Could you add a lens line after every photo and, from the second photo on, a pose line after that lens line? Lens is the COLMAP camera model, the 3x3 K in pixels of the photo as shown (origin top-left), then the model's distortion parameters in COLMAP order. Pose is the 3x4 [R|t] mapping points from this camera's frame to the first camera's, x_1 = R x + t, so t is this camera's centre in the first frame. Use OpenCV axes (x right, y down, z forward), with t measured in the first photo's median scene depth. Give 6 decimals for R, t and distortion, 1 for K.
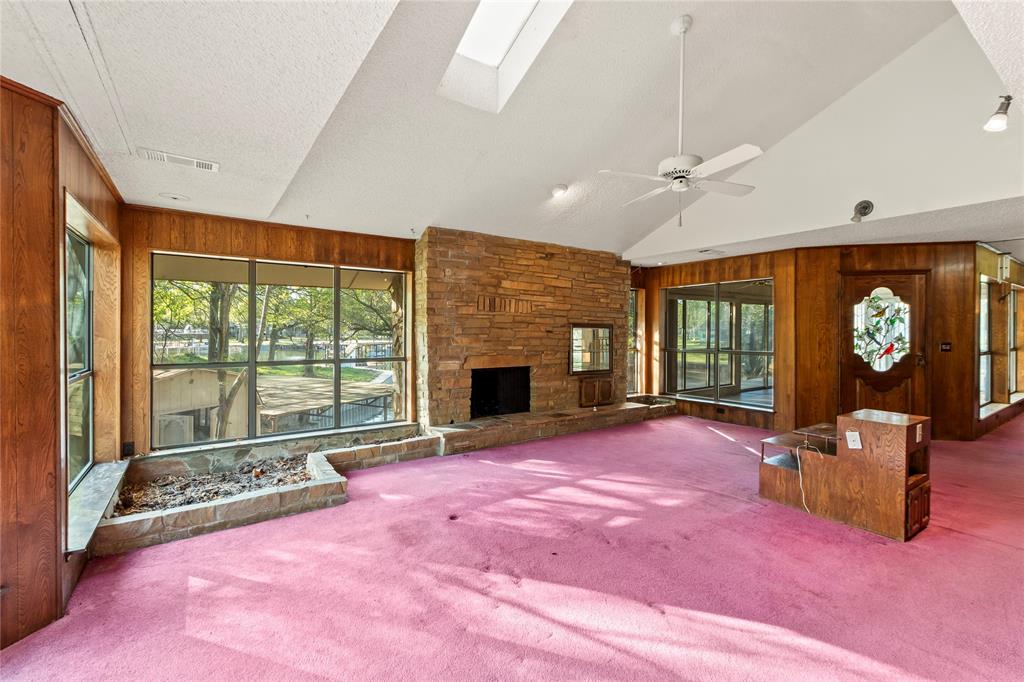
lens RADIAL K [[447.3, 0, 514.1], [0, 447.3, 331.8], [0, 0, 1]] dist [0.022071, -0.000867]
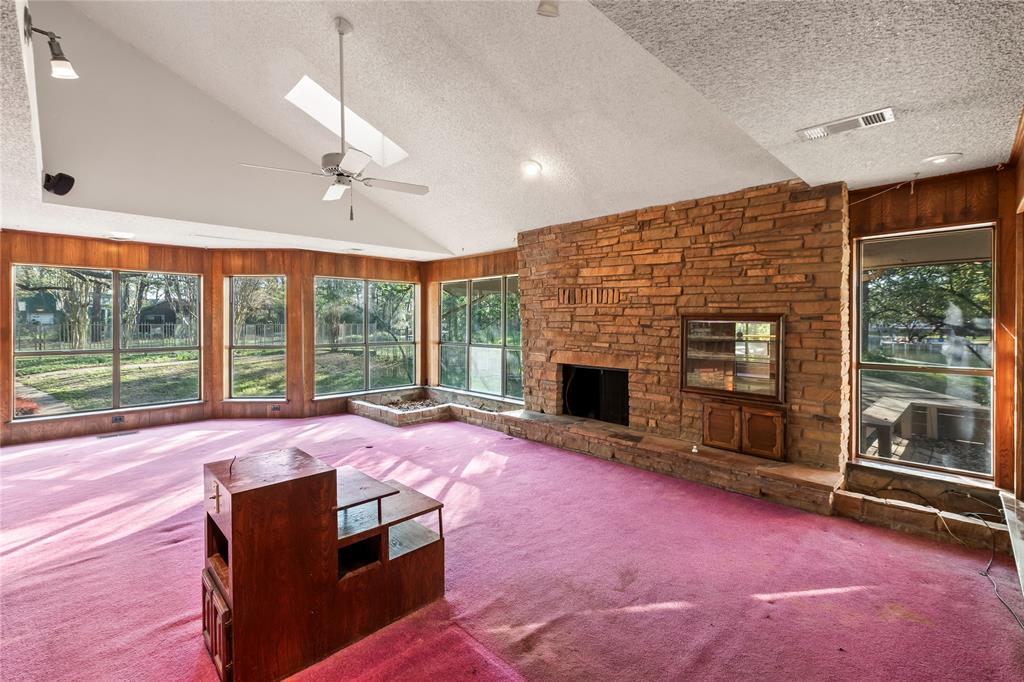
lens RADIAL K [[447.3, 0, 514.1], [0, 447.3, 331.8], [0, 0, 1]] dist [0.022071, -0.000867]
pose [[0.193212, 0.012854, -0.981073, 0.816285], [-0.011901, 0.999871, 0.010756, 0.003755], [0.981085, 0.009598, 0.193340, 0.677188]]
